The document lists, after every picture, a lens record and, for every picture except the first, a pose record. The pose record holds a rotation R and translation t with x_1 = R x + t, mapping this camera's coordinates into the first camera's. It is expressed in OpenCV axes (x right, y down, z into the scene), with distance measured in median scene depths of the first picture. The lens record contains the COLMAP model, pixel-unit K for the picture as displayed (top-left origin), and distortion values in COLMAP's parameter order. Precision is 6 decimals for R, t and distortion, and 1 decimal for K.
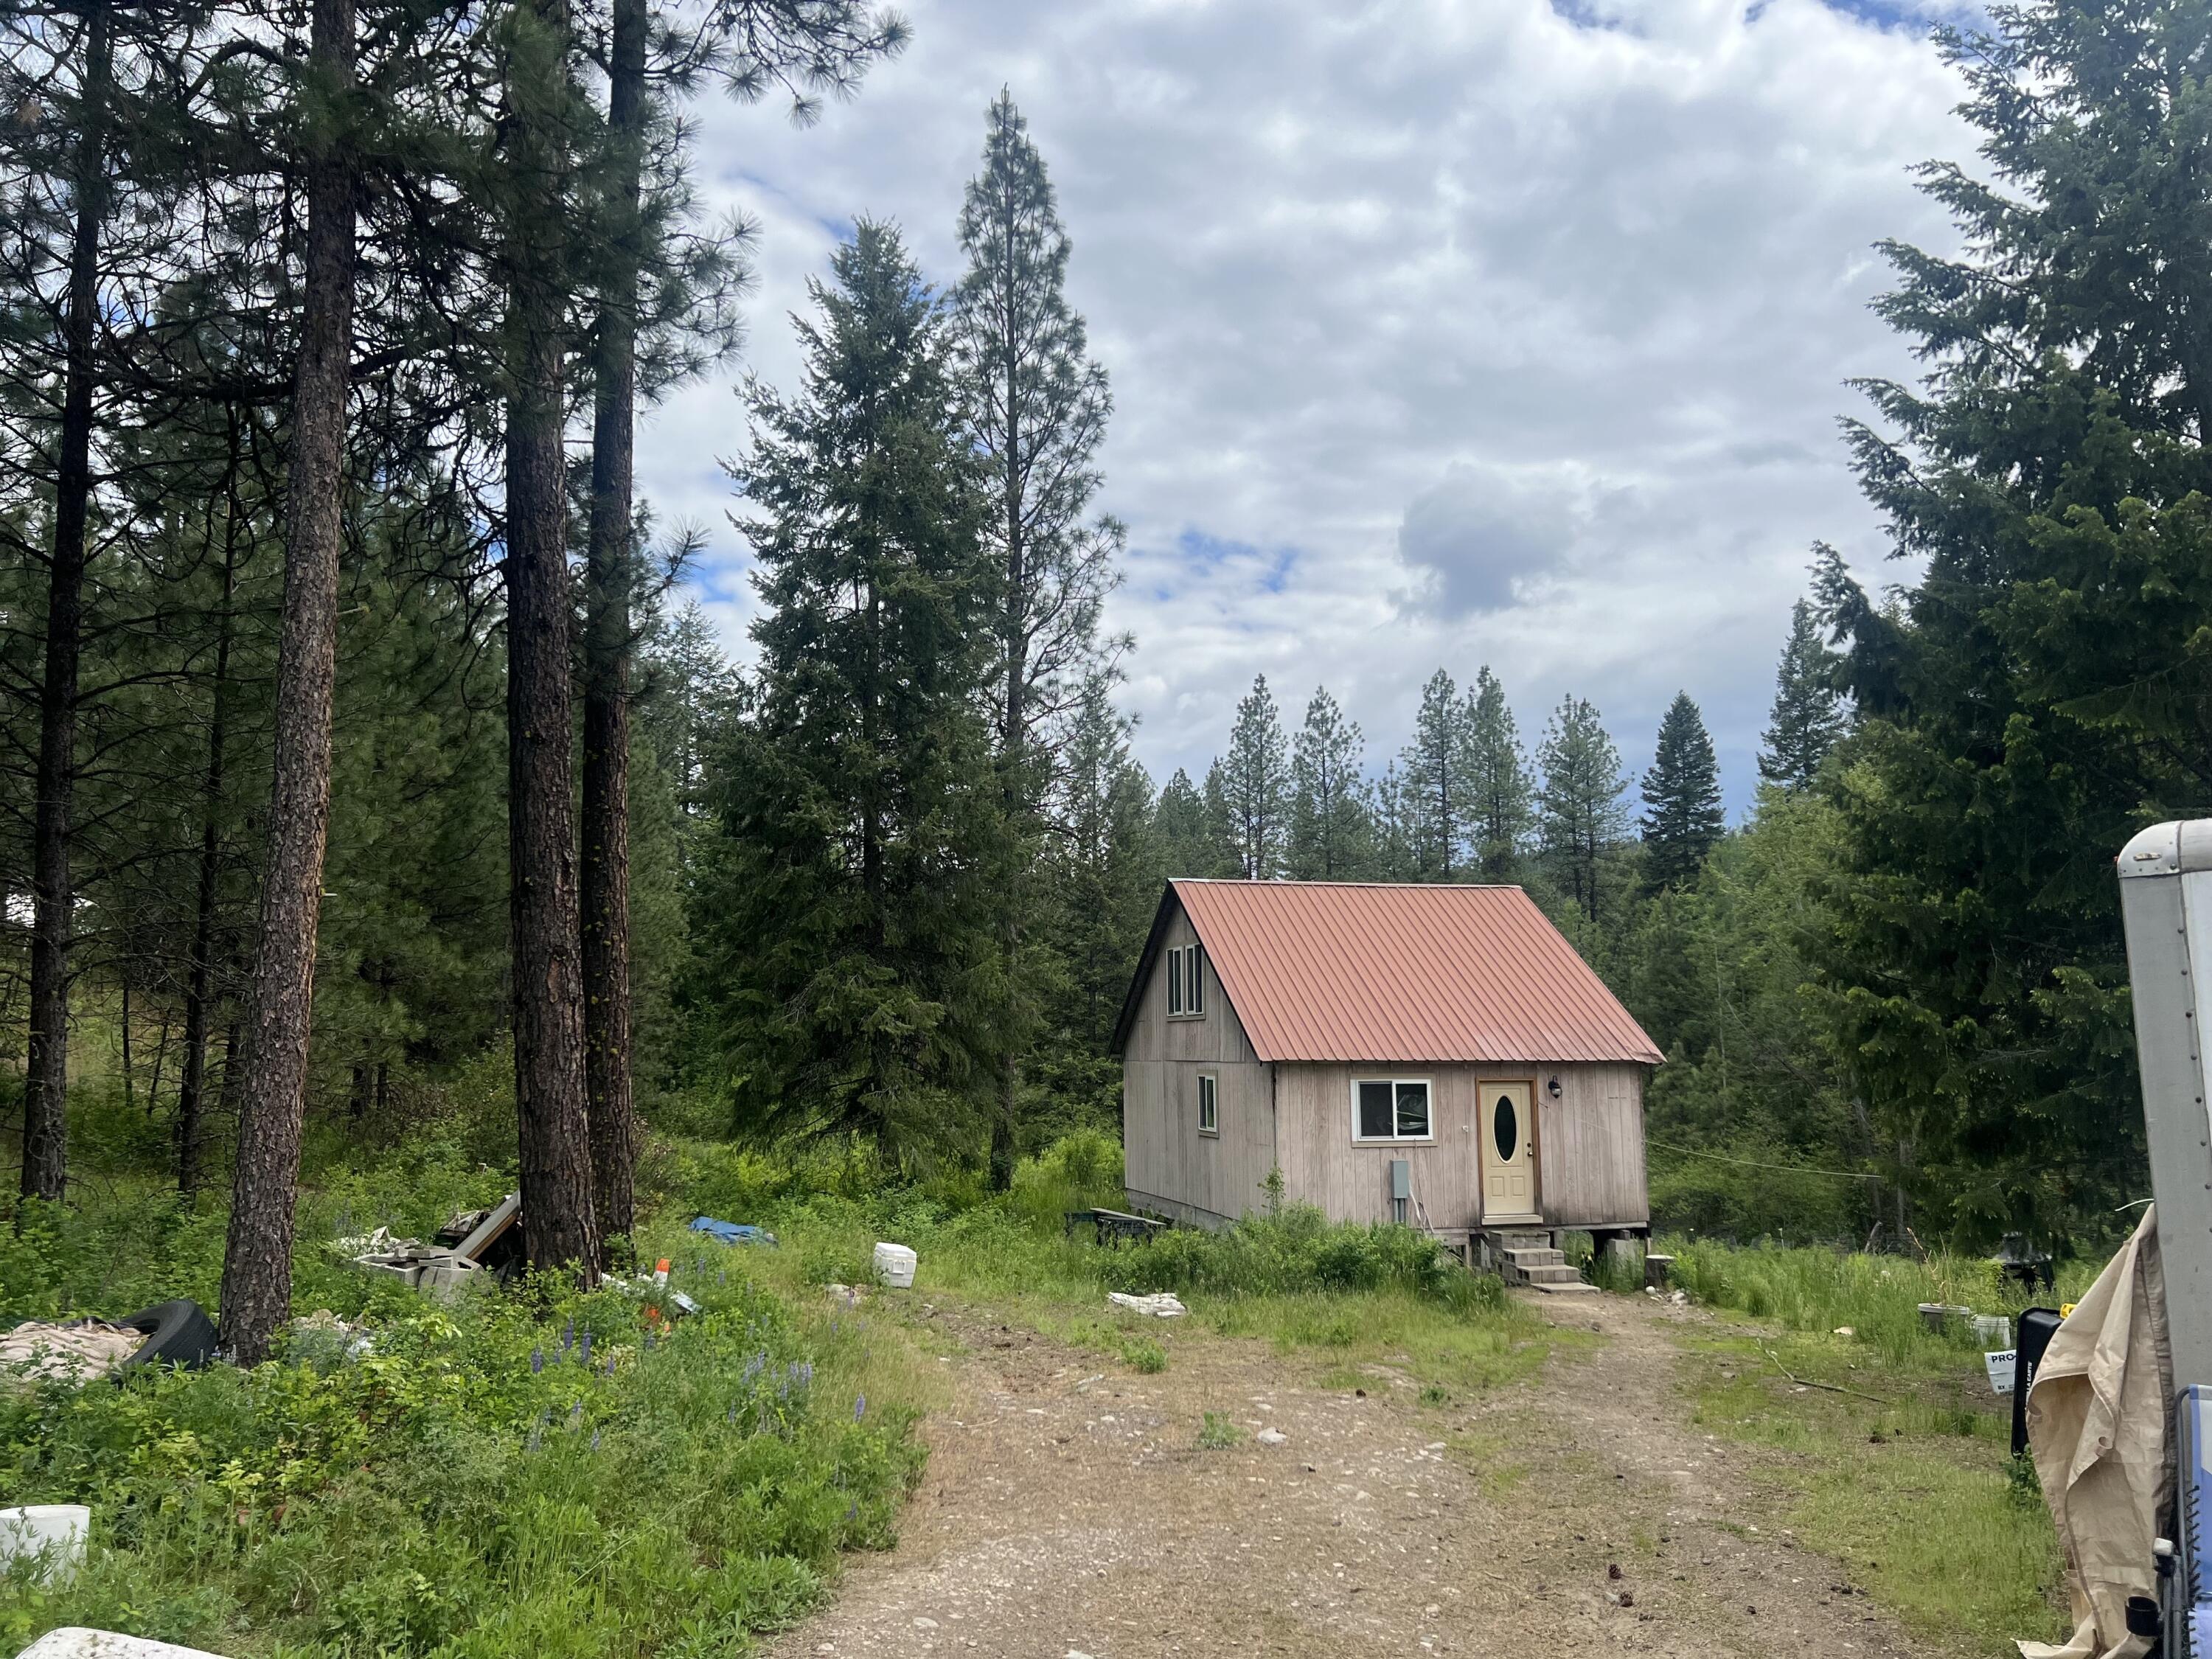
lens RADIAL K [[1654.4, 0, 1094.9], [0, 1654.4, 827.5], [0, 0, 1]] dist [0.015604, -0.012528]
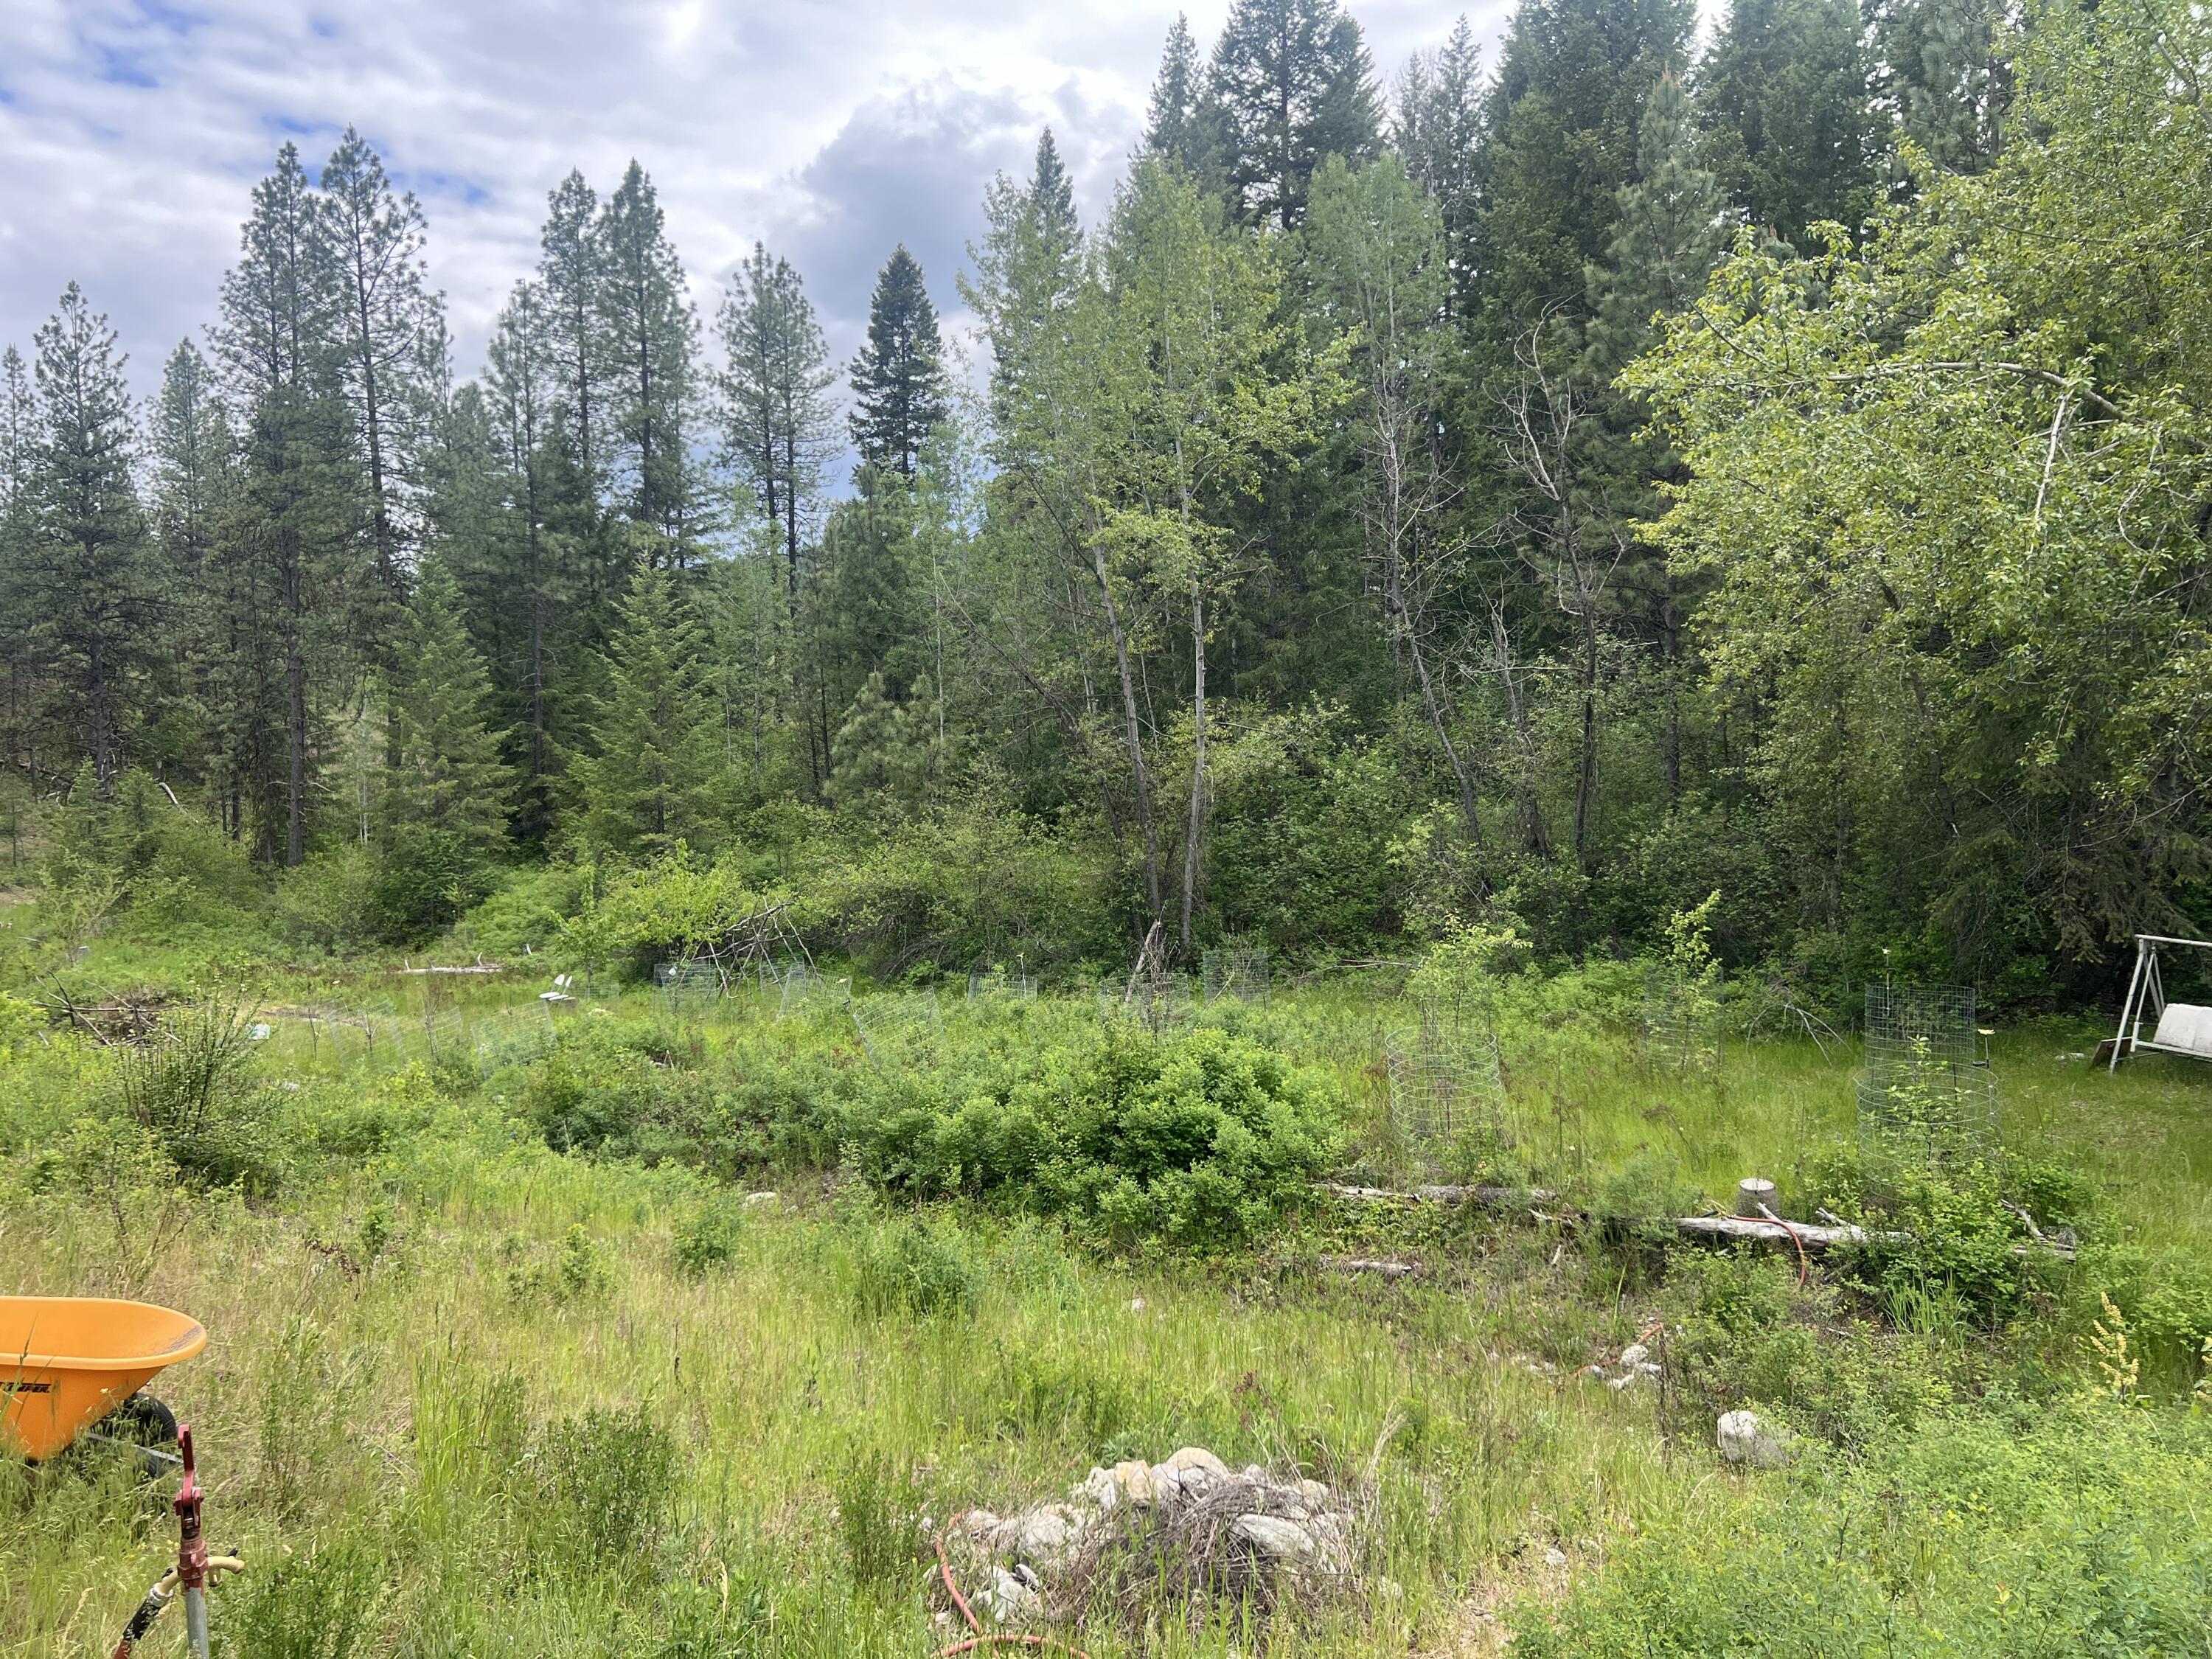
lens RADIAL K [[1654.4, 0, 1096.1], [0, 1654.4, 834.8], [0, 0, 1]] dist [0.015604, -0.012528]
pose [[0.900647, -0.042355, 0.432483, 0.356787], [-0.038413, 0.983583, 0.176322, 0.186101], [-0.432851, -0.175417, 0.884234, 0.913325]]
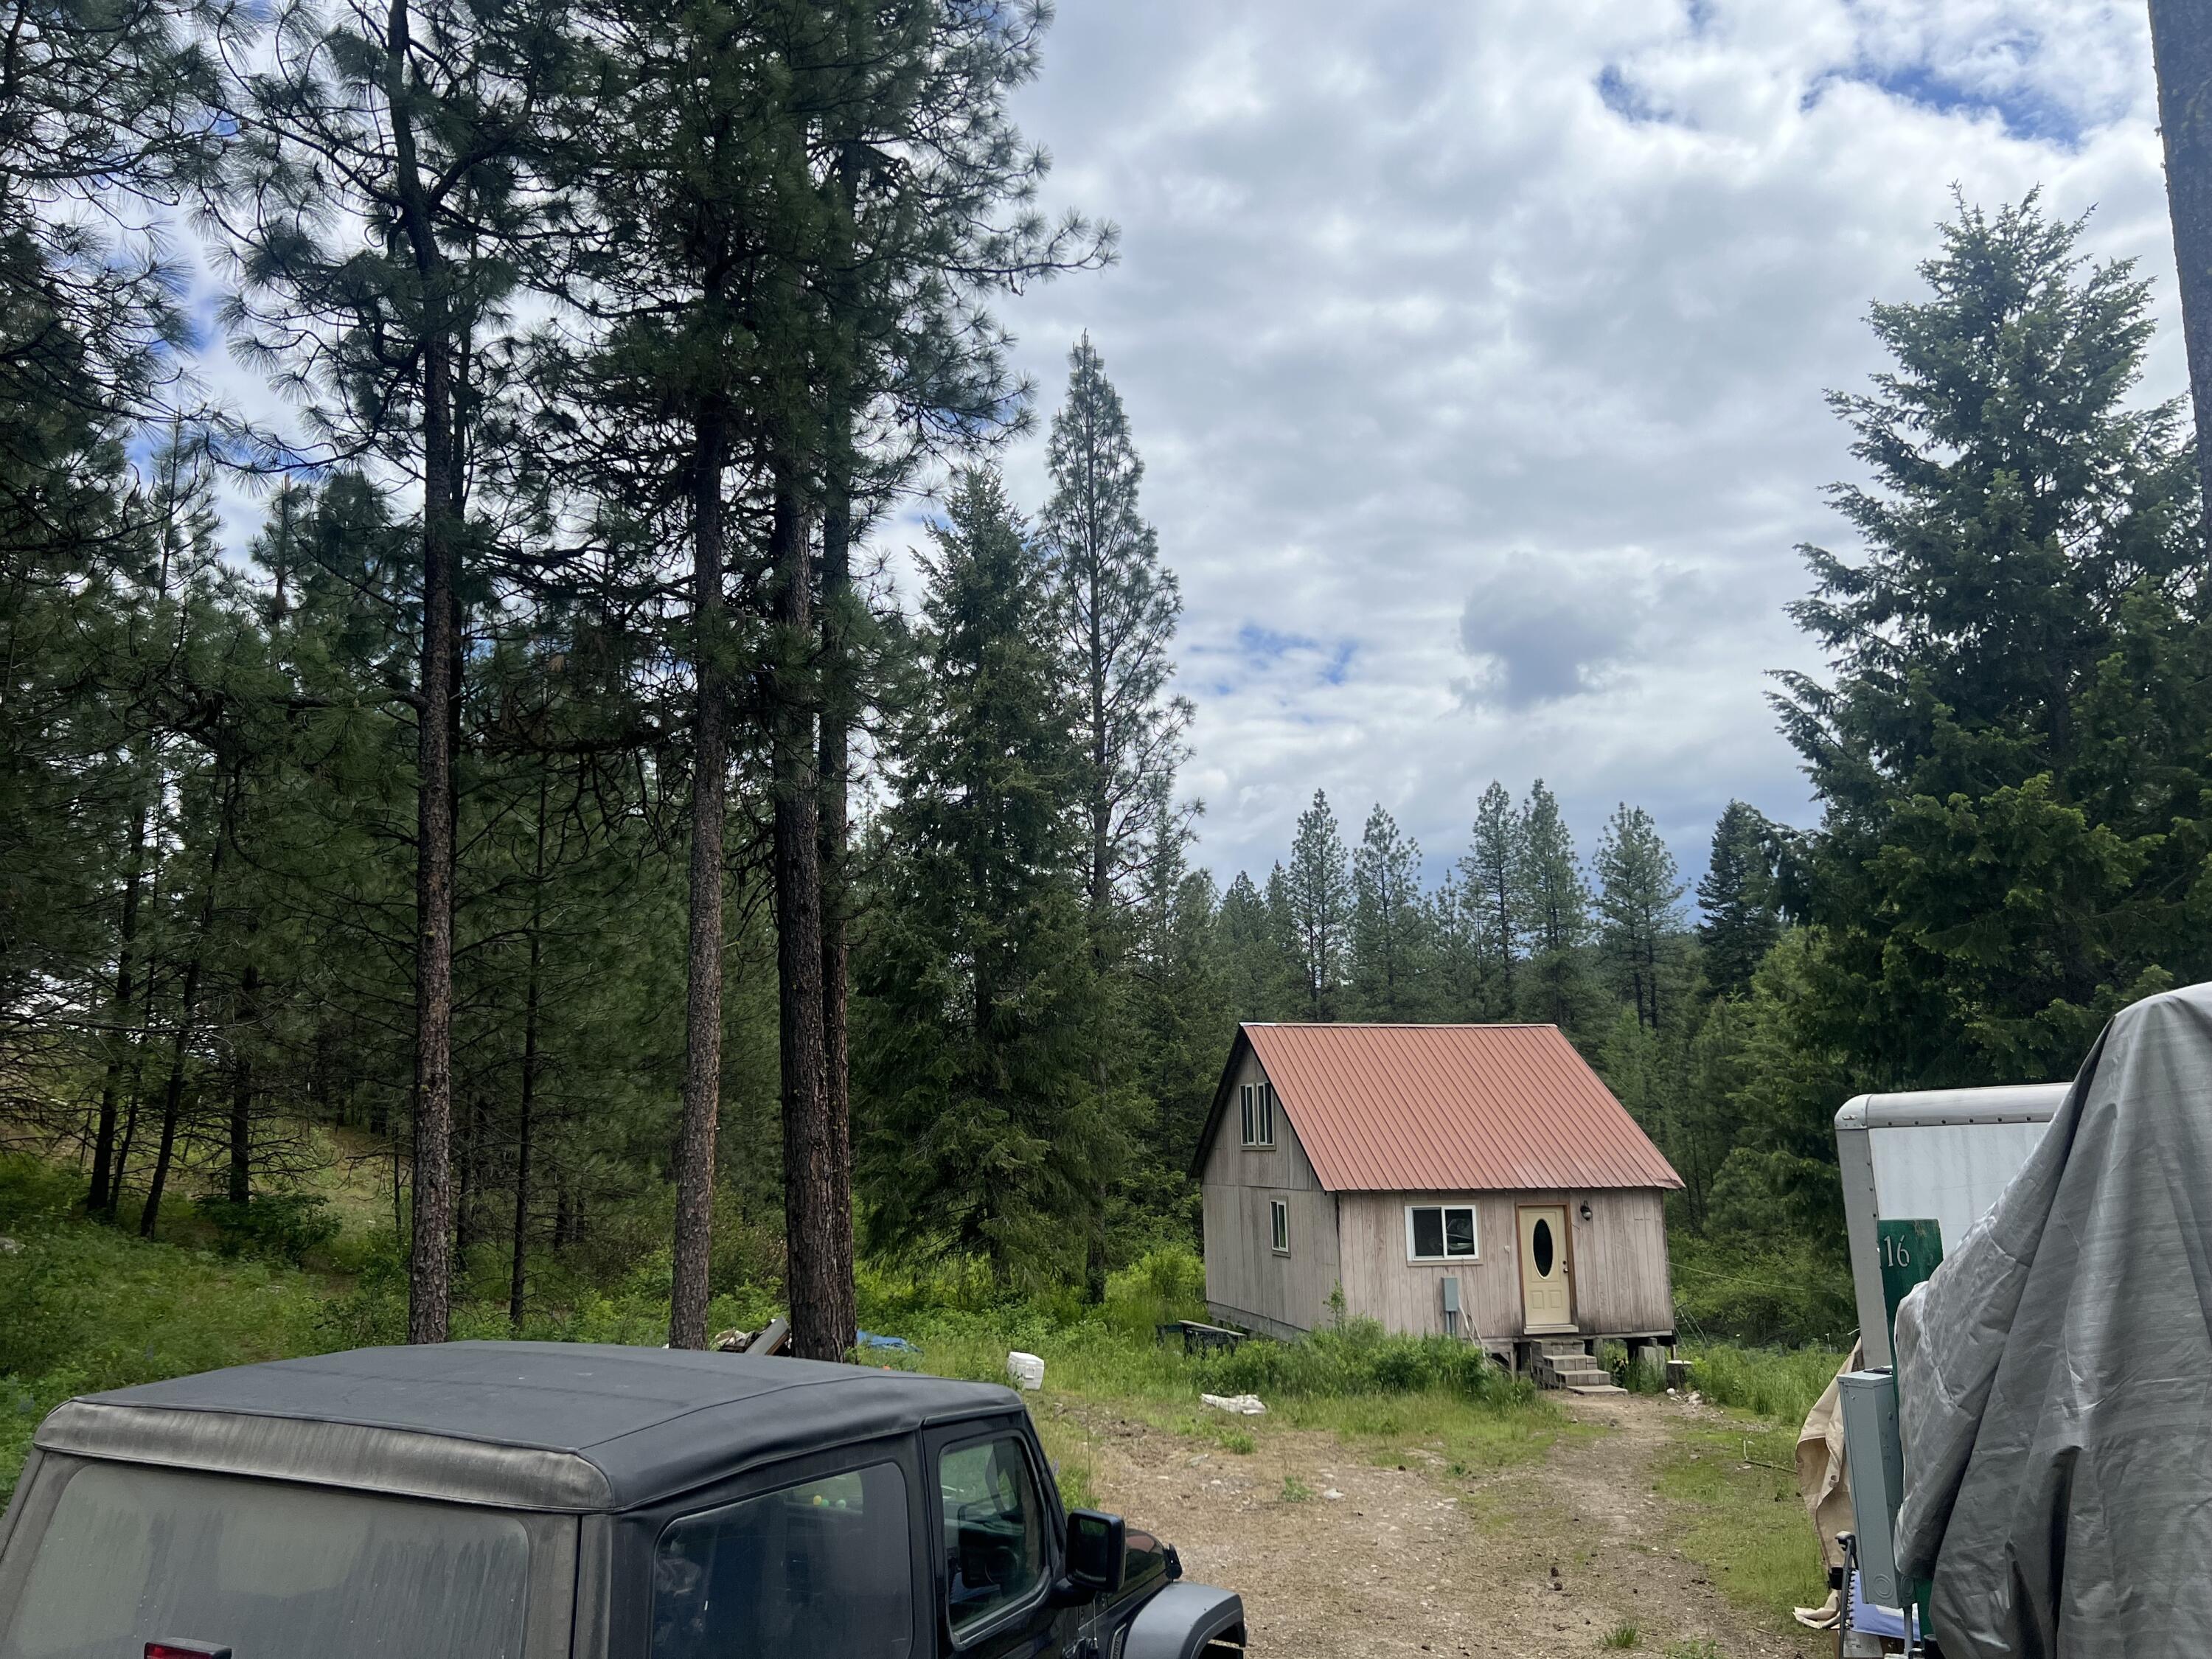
lens RADIAL K [[1654.4, 0, 1084.0], [0, 1654.4, 816.3], [0, 0, 1]] dist [0.015604, -0.012528]
pose [[0.998913, -0.016622, -0.043547, -0.011914], [0.013770, 0.997791, -0.064991, -0.041433], [0.044531, 0.064321, 0.996935, -0.157571]]
